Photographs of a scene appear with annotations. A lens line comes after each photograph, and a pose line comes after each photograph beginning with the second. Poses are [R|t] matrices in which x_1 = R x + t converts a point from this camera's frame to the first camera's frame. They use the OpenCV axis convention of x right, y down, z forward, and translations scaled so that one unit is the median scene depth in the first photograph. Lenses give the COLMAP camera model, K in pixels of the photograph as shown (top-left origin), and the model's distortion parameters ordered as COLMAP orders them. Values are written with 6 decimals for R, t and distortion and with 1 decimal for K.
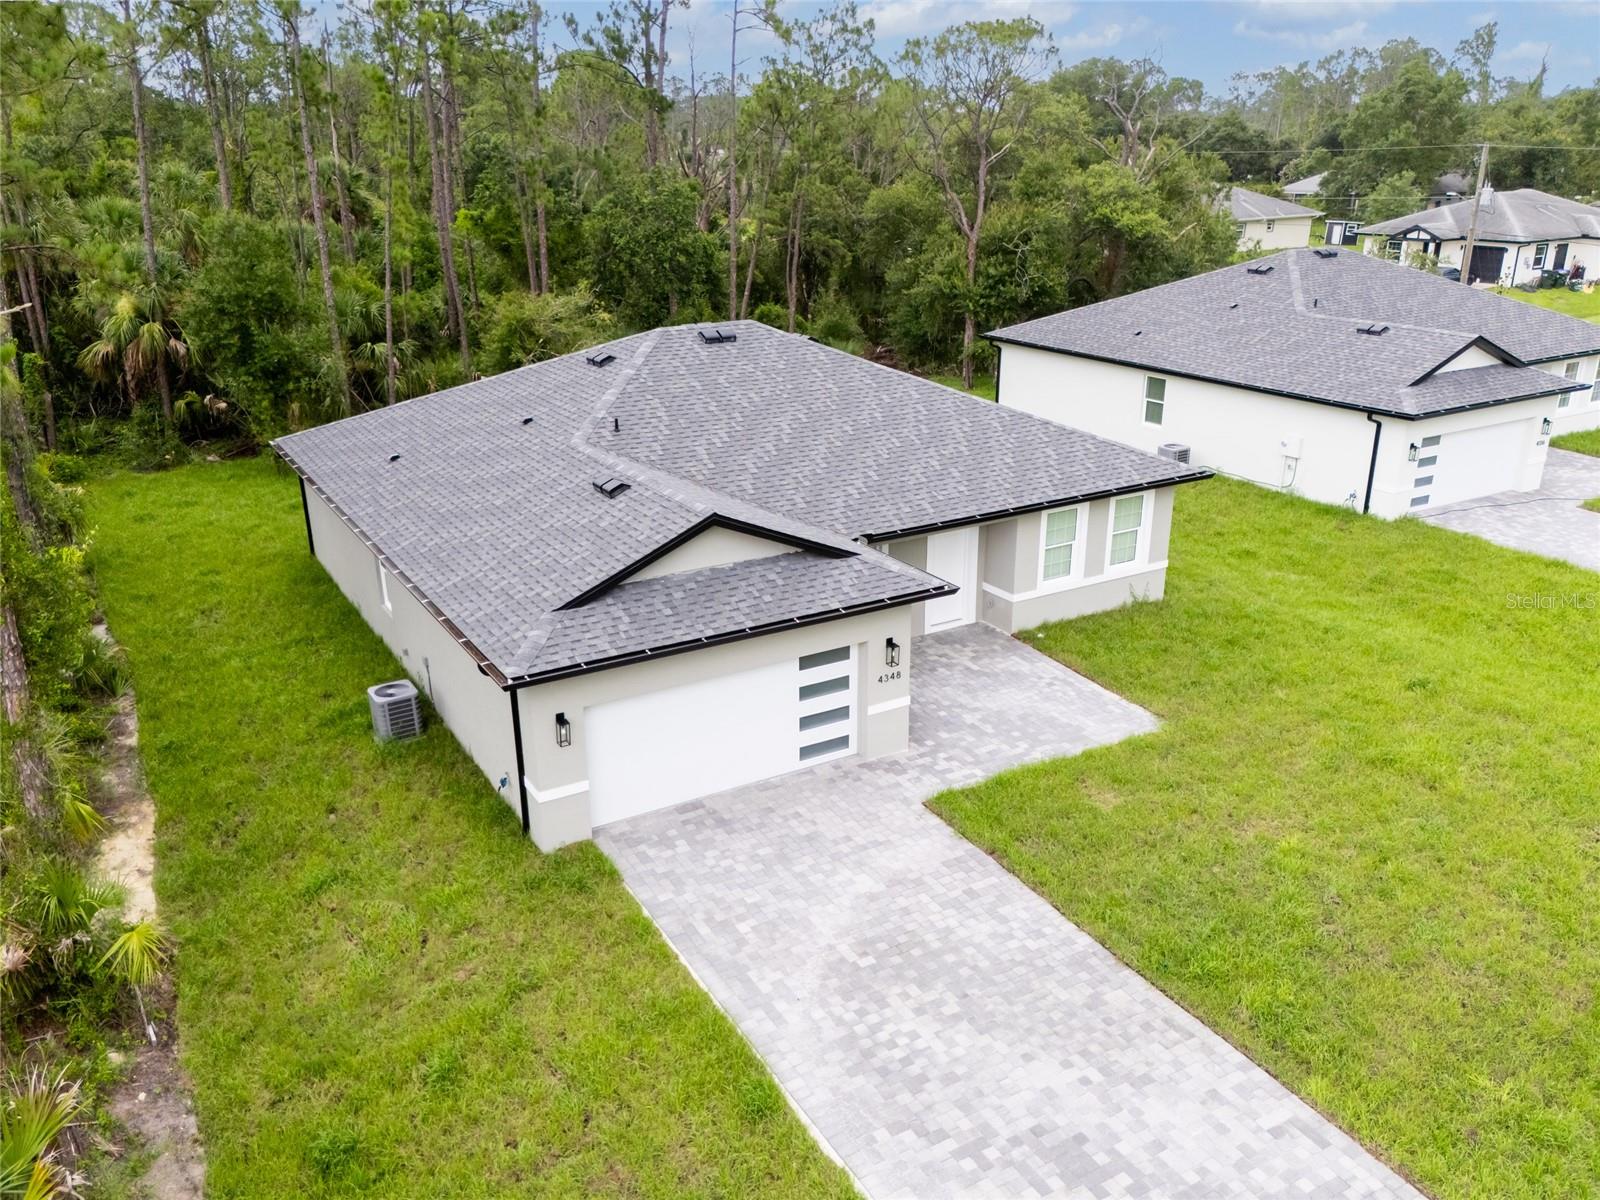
lens RADIAL K [[1325.0, 0, 824.4], [0, 1325.0, 599.7], [0, 0, 1]] dist [0.037862, -0.000496]
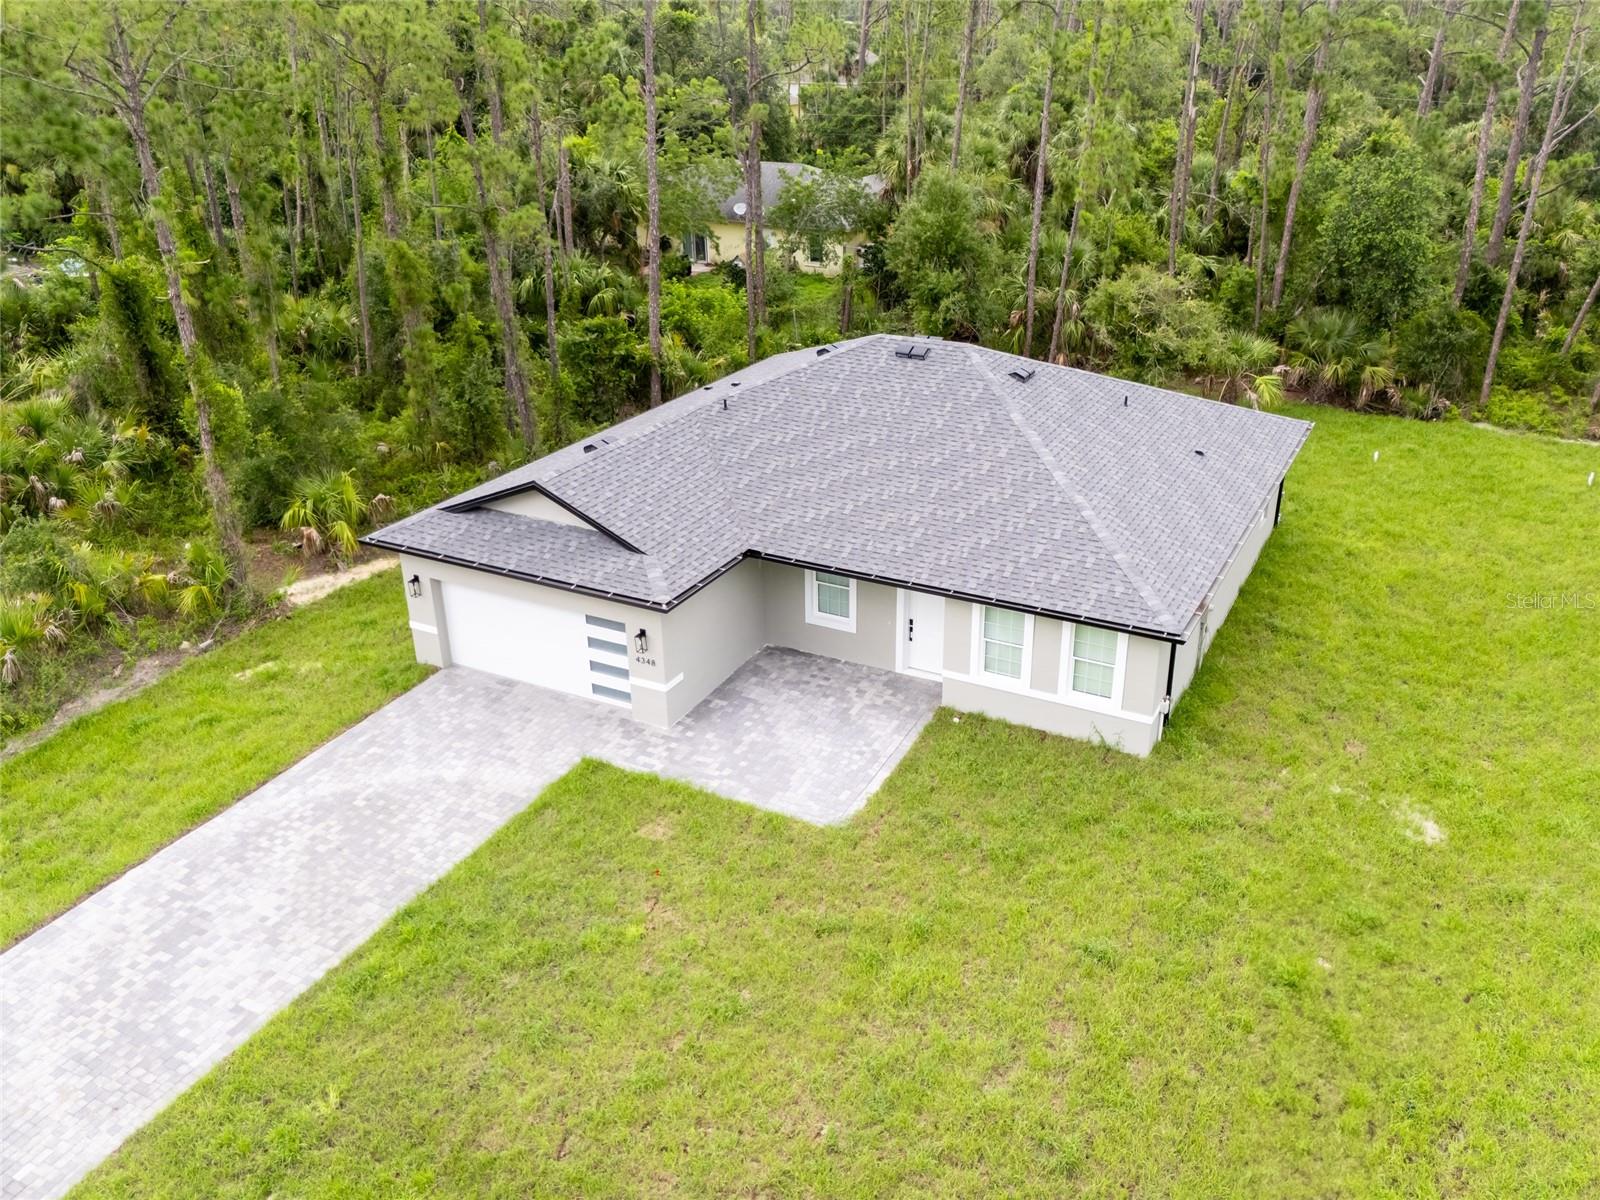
lens RADIAL K [[1325.0, 0, 824.4], [0, 1325.0, 599.7], [0, 0, 1]] dist [0.037862, -0.000496]
pose [[0.537415, 0.362052, -0.761645, 0.441912], [-0.291069, 0.927286, 0.235413, -0.138200], [0.791495, 0.095177, 0.603719, 0.174794]]
